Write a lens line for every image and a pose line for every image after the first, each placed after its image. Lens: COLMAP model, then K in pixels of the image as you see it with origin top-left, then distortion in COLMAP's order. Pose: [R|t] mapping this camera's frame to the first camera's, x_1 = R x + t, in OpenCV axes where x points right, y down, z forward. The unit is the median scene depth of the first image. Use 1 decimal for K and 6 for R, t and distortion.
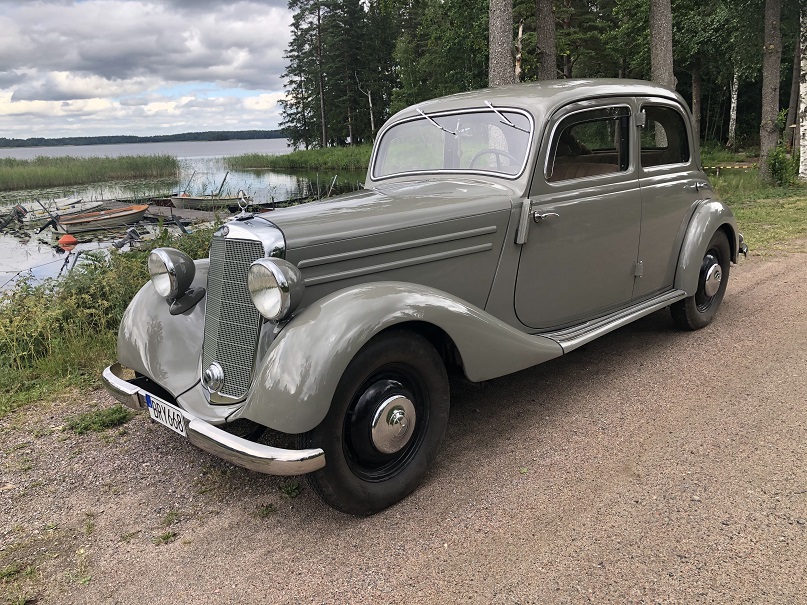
lens RADIAL K [[650.4, 0, 401.0], [0, 650.4, 304.0], [0, 0, 1]] dist [-0.000035, 0.003162]
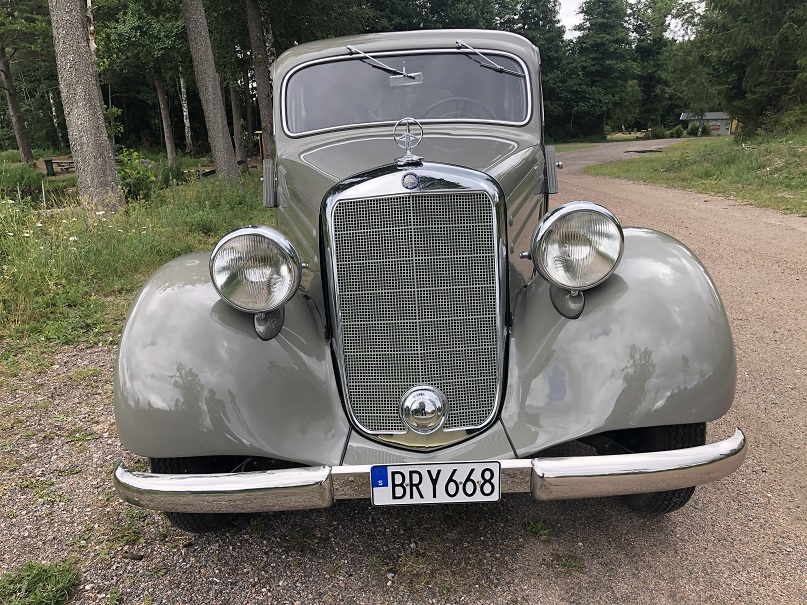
lens RADIAL K [[650.4, 0, 402.8], [0, 650.4, 300.1], [0, 0, 1]] dist [-0.000035, 0.003162]
pose [[0.675247, -0.165119, 0.718873, -0.210260], [0.181487, 0.981851, 0.055050, -0.009584], [-0.714916, 0.093294, 0.692959, 0.161713]]
